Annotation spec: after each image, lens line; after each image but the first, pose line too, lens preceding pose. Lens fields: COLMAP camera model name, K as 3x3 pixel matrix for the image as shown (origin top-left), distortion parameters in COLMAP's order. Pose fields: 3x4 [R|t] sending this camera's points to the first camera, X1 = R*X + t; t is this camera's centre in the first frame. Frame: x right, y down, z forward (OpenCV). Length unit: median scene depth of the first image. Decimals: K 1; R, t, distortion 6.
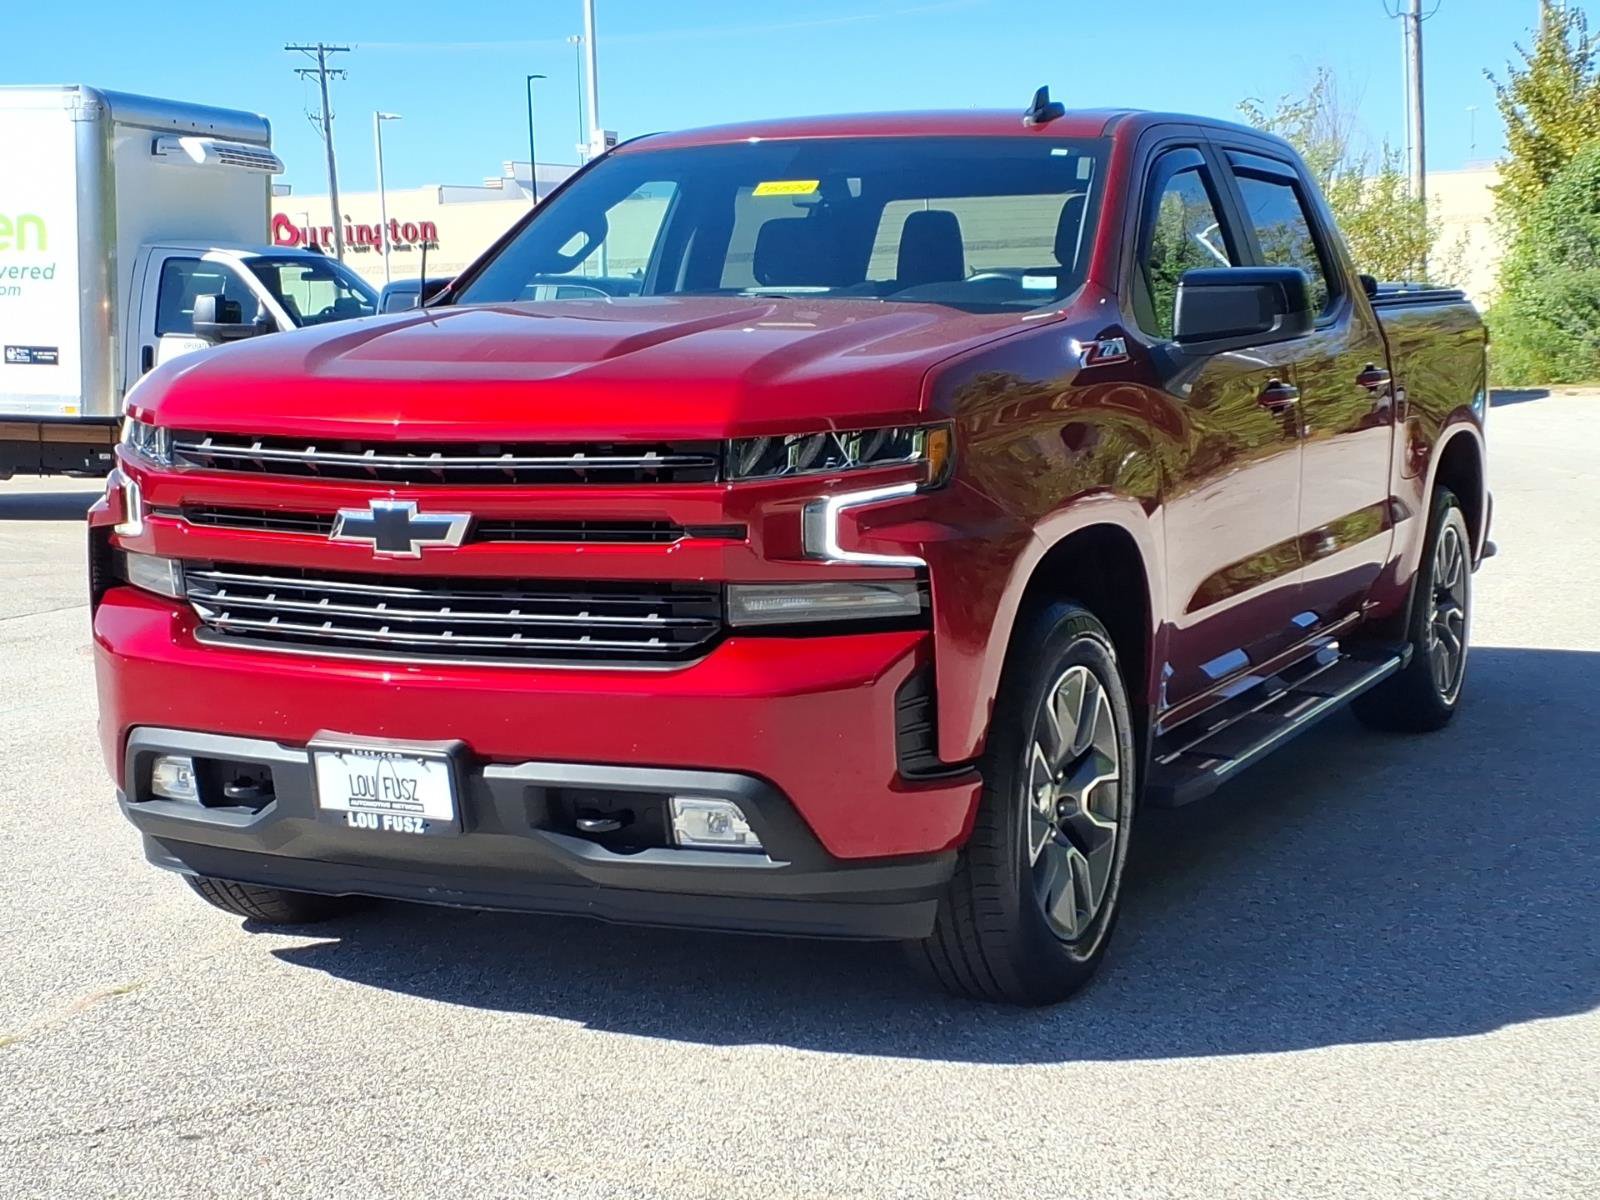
lens RADIAL K [[2498.4, 0, 844.6], [0, 2498.4, 599.8], [0, 0, 1]] dist [0.093117, 0.000000]
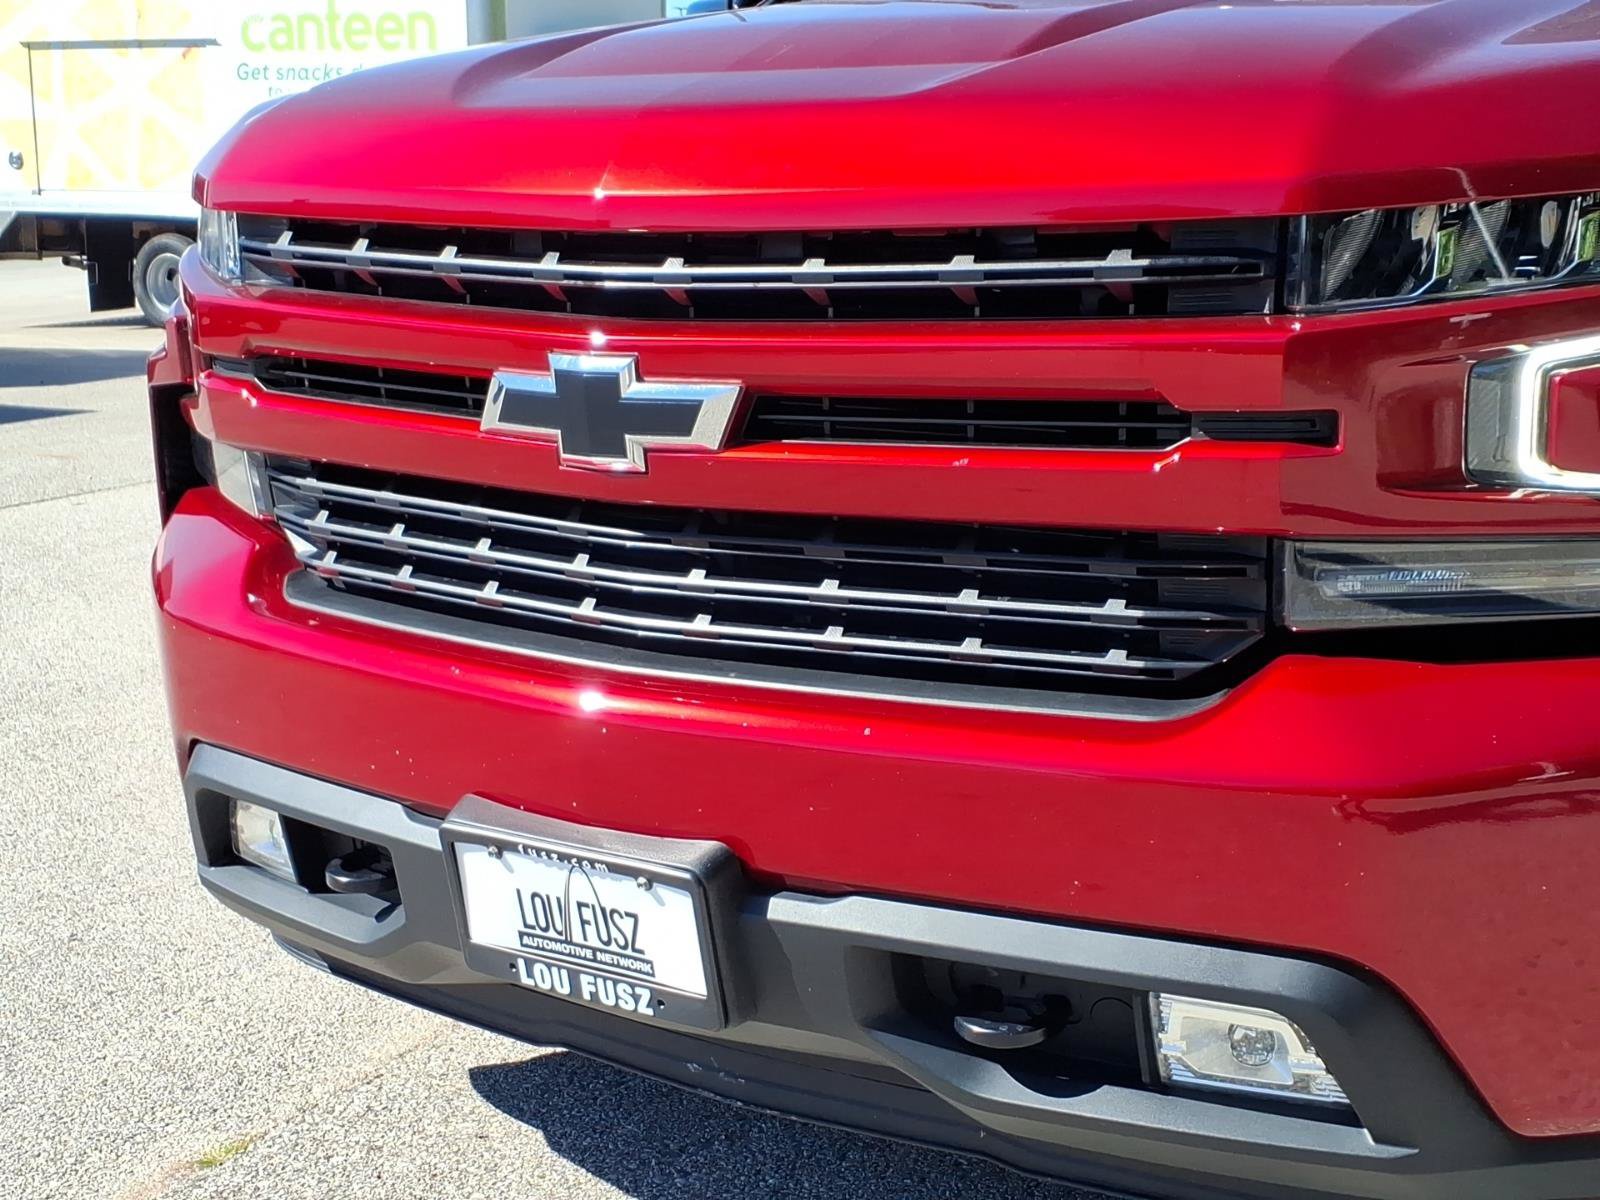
lens RADIAL K [[2240.2, 0, 828.5], [0, 2240.2, 614.0], [0, 0, 1]] dist [0.160421, 0.000000]
pose [[0.984855, 0.019182, -0.172316, -0.055494], [-0.002327, 0.995234, 0.097490, -0.031610], [0.173365, -0.095612, 0.980205, 0.559540]]
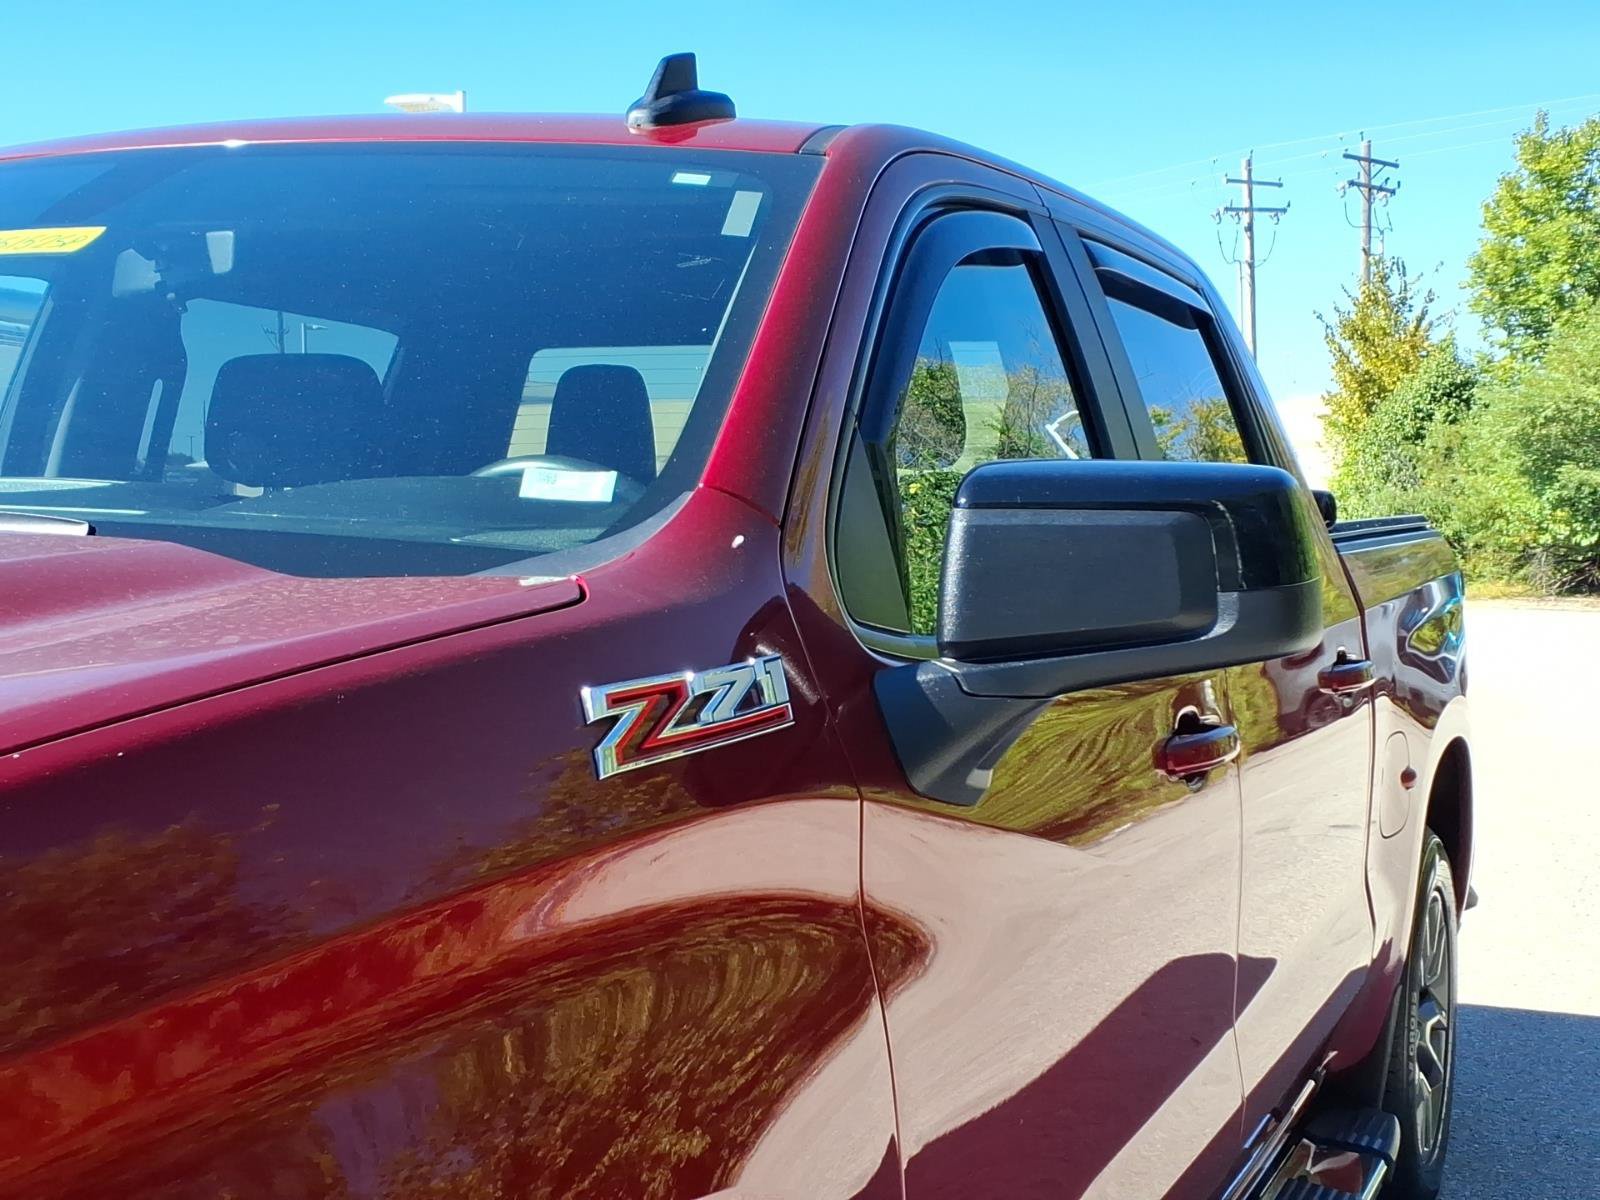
lens RADIAL K [[2240.2, 0, 891.5], [0, 2240.2, 566.5], [0, 0, 1]] dist [0.160421, 0.000000]
pose [[0.997630, 0.019377, 0.066022, 0.124001], [-0.013275, 0.995703, -0.091647, -0.104297], [-0.067515, 0.090553, 0.993600, 0.819985]]
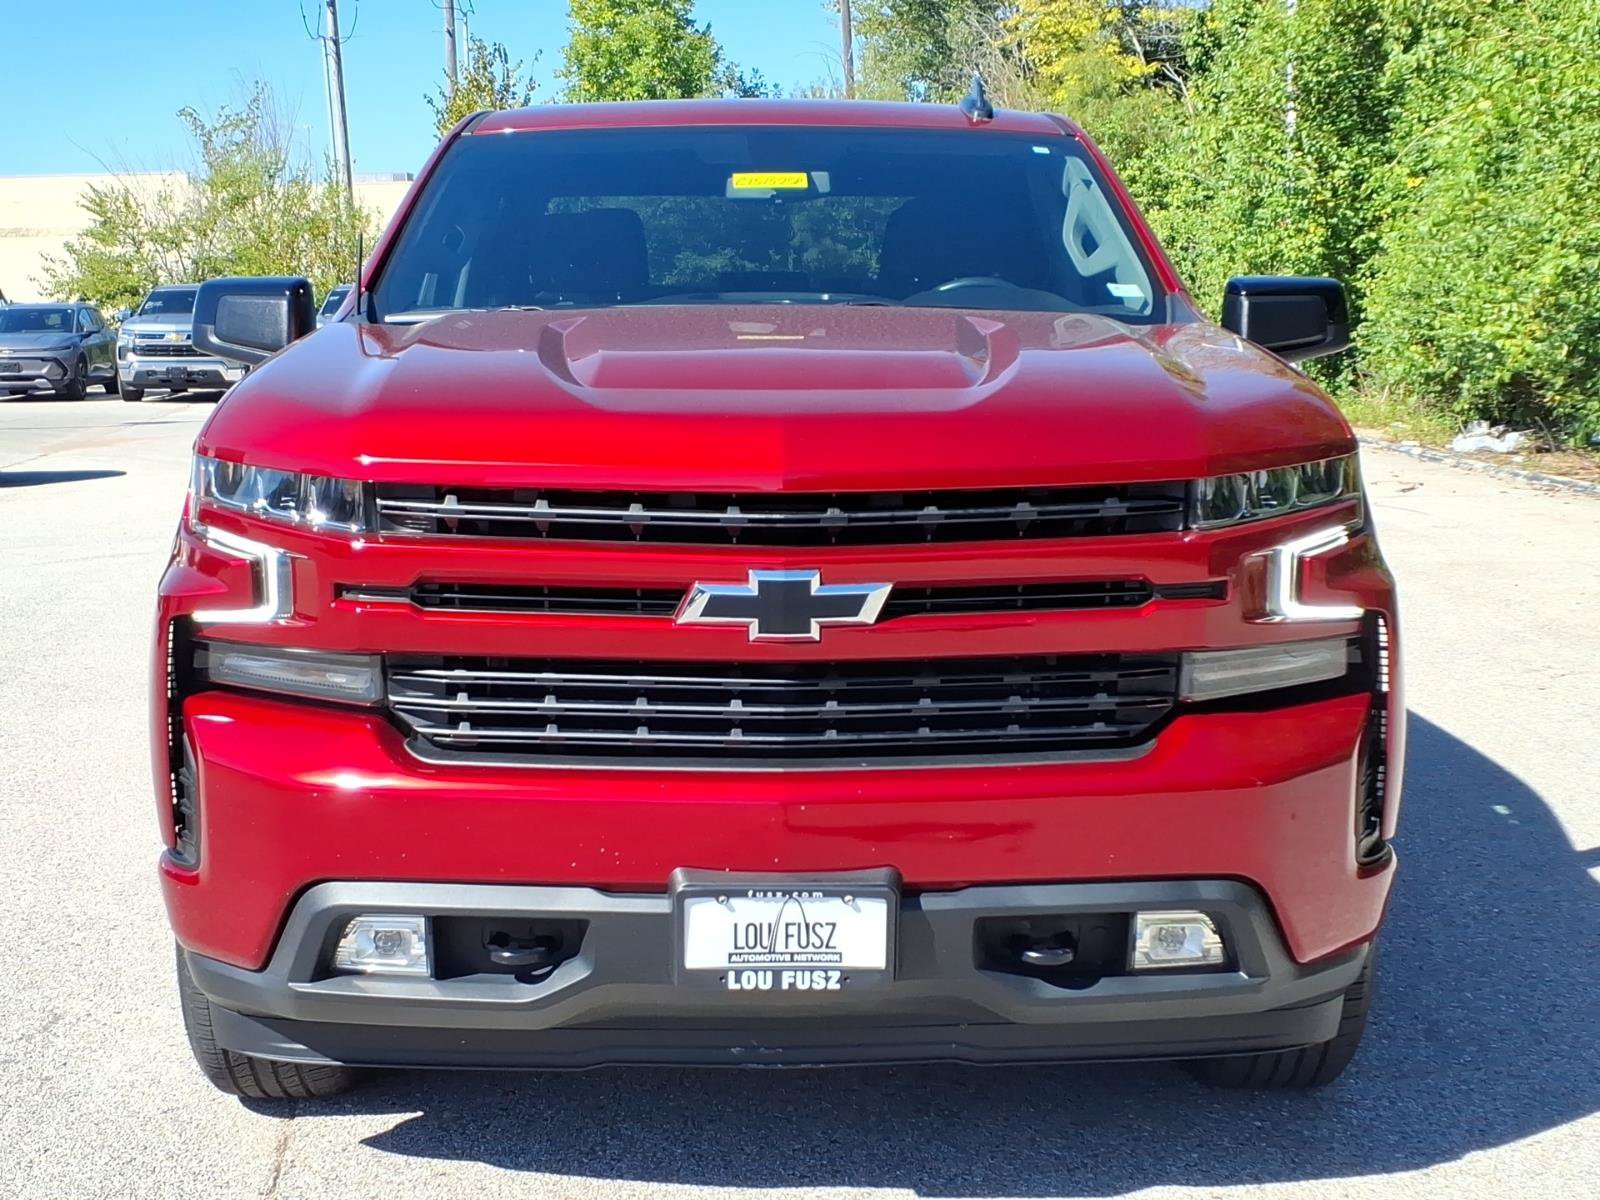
lens RADIAL K [[2240.2, 0, 811.2], [0, 2240.2, 607.5], [0, 0, 1]] dist [0.160421, 0.000000]
pose [[0.904958, -0.052016, 0.422310, -0.461733], [0.044985, 0.998633, 0.026605, -0.045305], [-0.423117, -0.005079, 0.906061, 0.357094]]
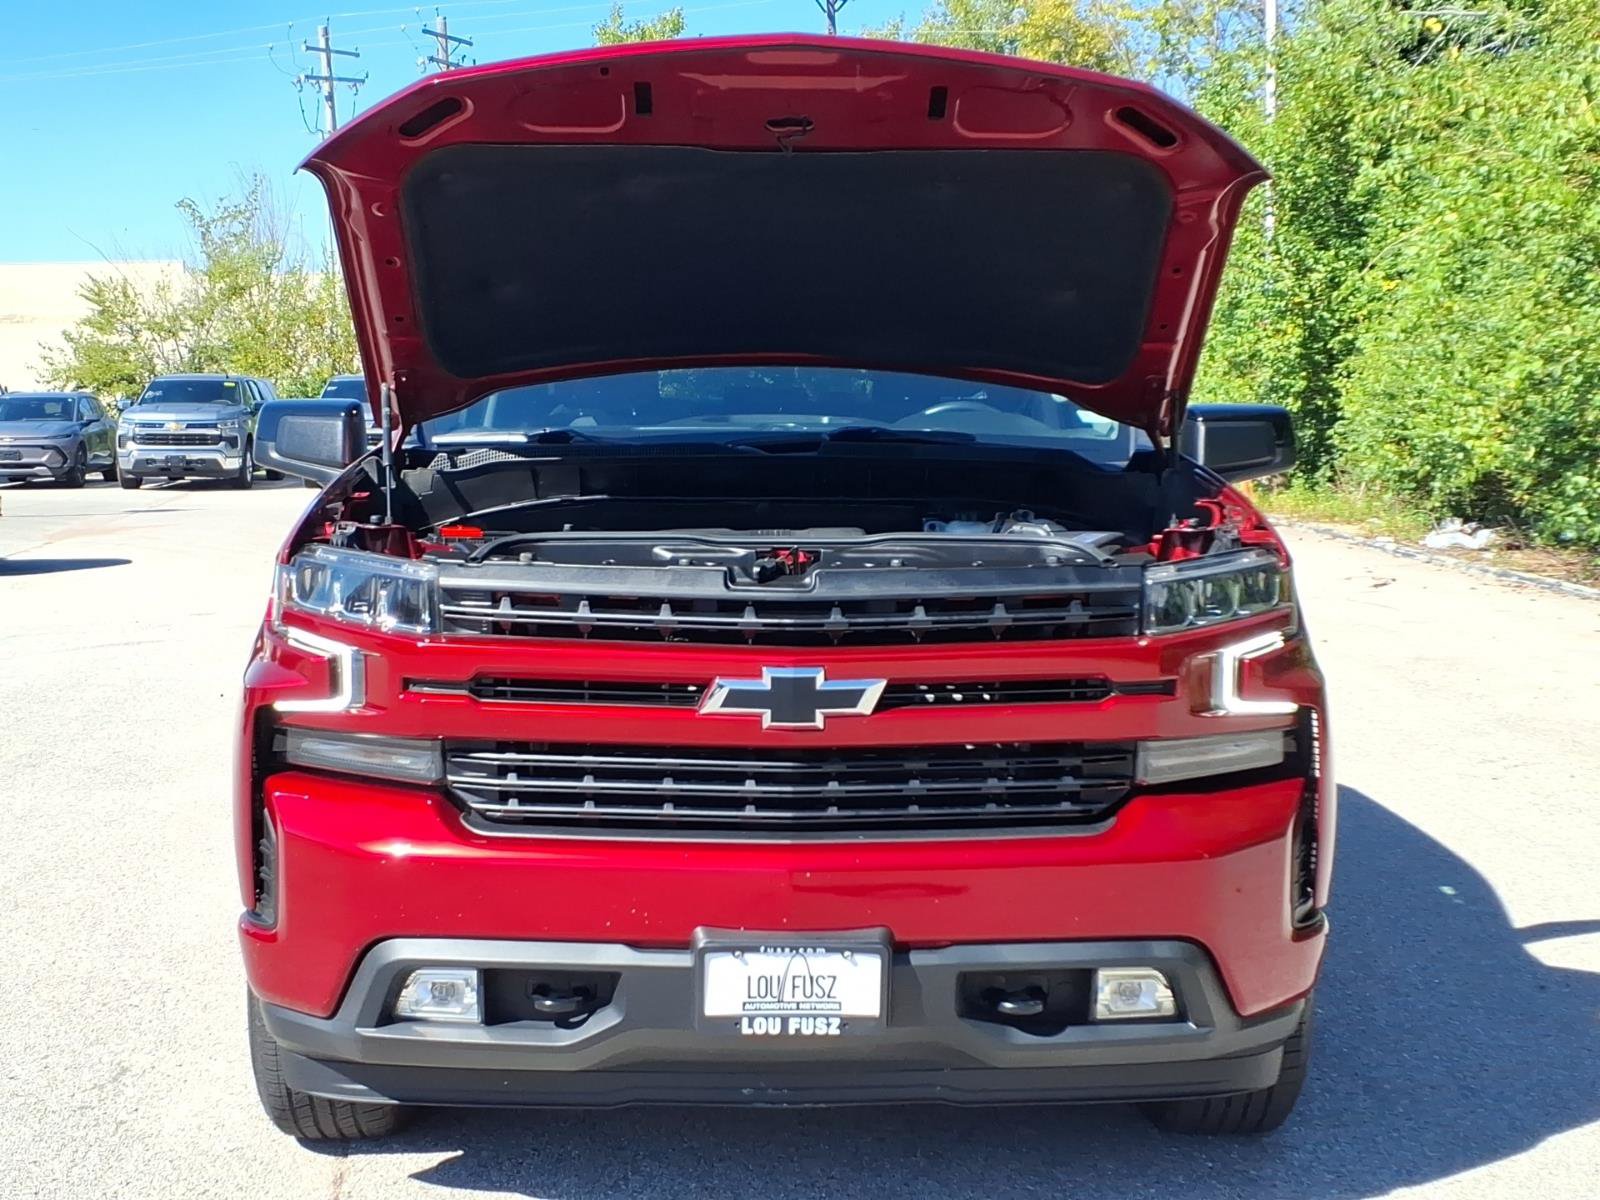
lens RADIAL K [[2240.2, 0, 810.4], [0, 2240.2, 601.4], [0, 0, 1]] dist [0.160421, 0.000000]
pose [[0.902930, -0.029519, 0.428773, -0.513504], [0.039555, 0.999112, -0.014513, -0.050664], [-0.427963, 0.030065, 0.903296, 0.260927]]
